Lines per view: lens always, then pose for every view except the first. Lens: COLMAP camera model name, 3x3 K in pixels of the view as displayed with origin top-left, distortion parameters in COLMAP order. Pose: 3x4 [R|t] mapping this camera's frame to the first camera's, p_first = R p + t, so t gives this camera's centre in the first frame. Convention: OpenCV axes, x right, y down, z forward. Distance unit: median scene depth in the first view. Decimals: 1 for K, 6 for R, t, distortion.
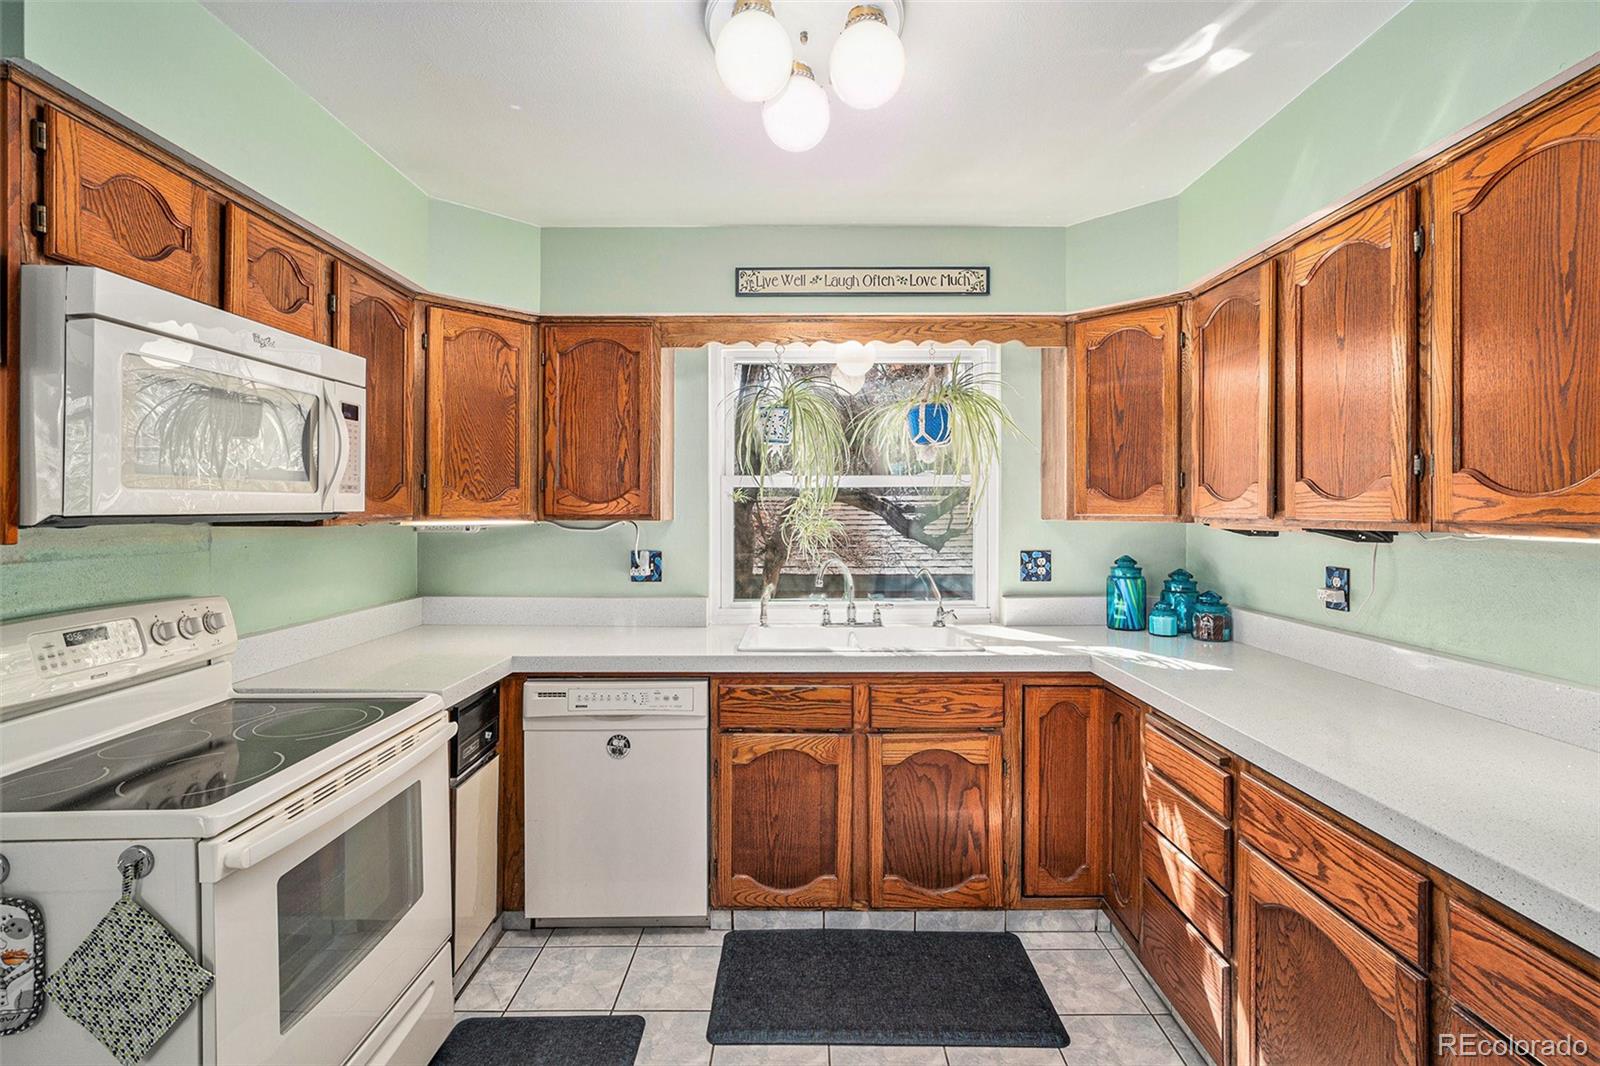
lens RADIAL K [[734.8, 0, 793.3], [0, 734.8, 533.4], [0, 0, 1]] dist [-0.007747, 0.006575]
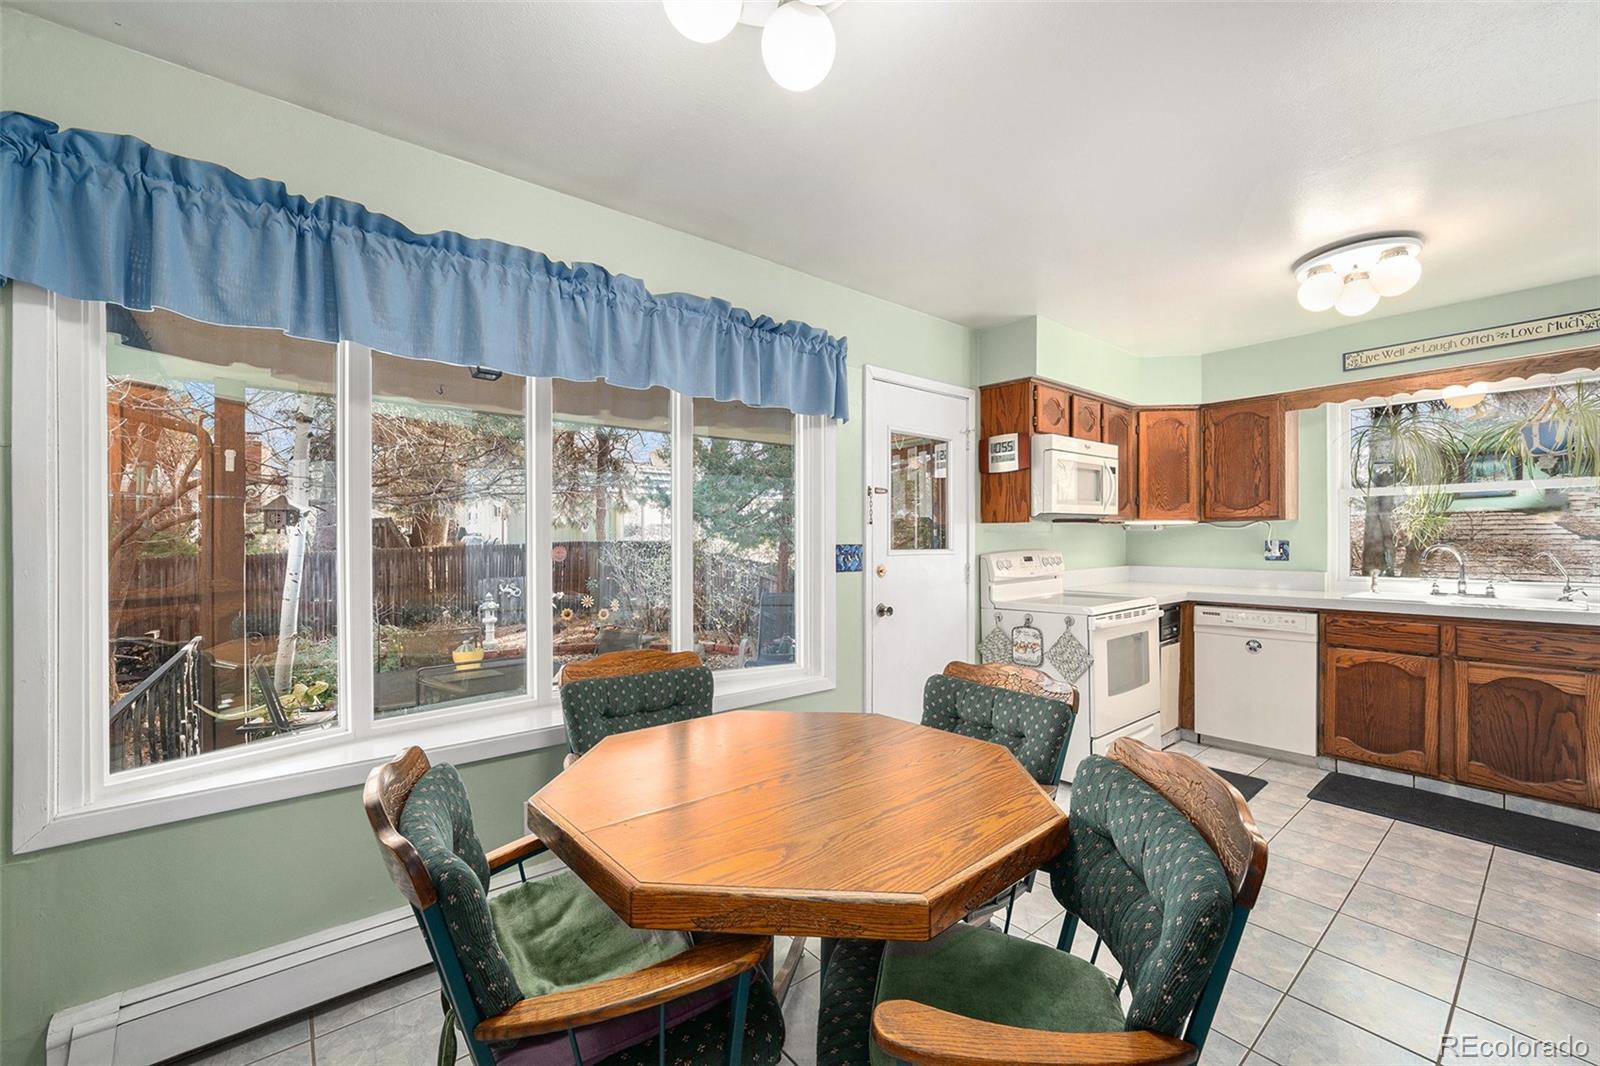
lens RADIAL K [[618.6, 0, 800.0], [0, 618.6, 533.0], [0, 0, 1]] dist [-0.038236, 0.008798]
pose [[0.628984, -0.009033, -0.777366, 0.208434], [-0.018013, 0.999495, -0.026189, 0.076391], [0.777210, 0.030475, 0.628503, -0.757585]]
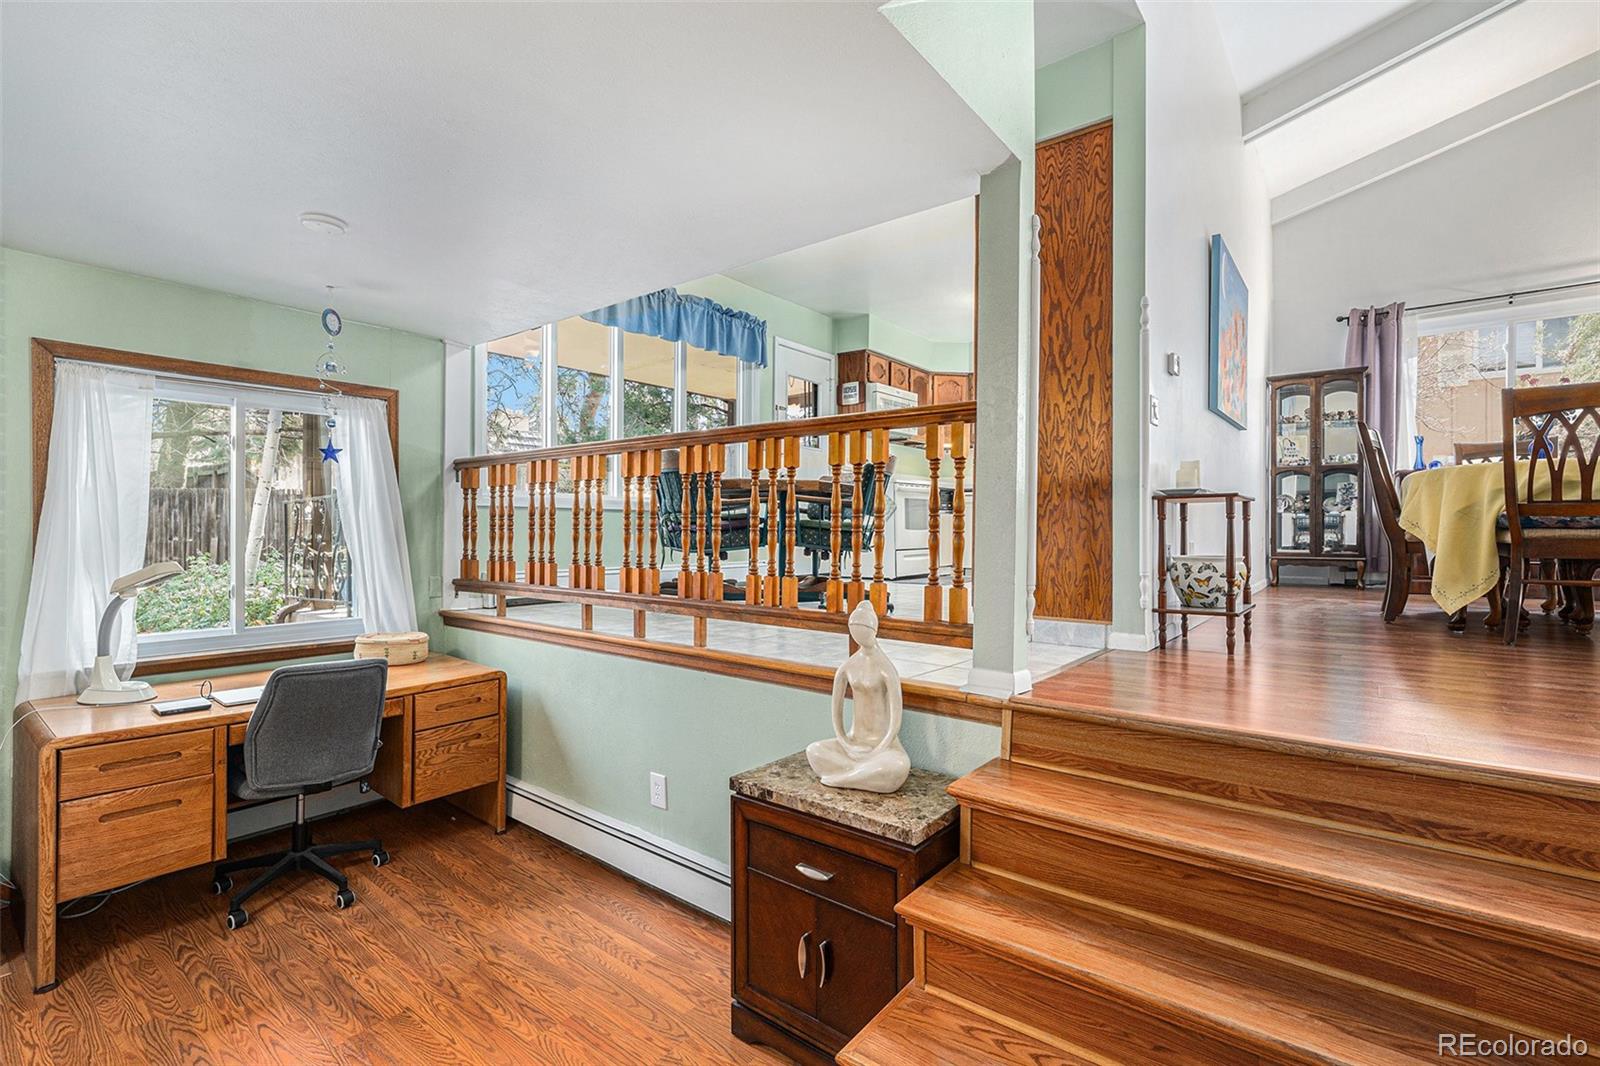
lens RADIAL K [[734.8, 0, 793.3], [0, 734.8, 533.4], [0, 0, 1]] dist [-0.007747, 0.006575]
pose [[0.792315, -0.005641, -0.610086, 0.967782], [-0.012631, 0.999591, -0.025647, 0.466721], [0.609981, 0.028027, 0.791920, -1.892462]]
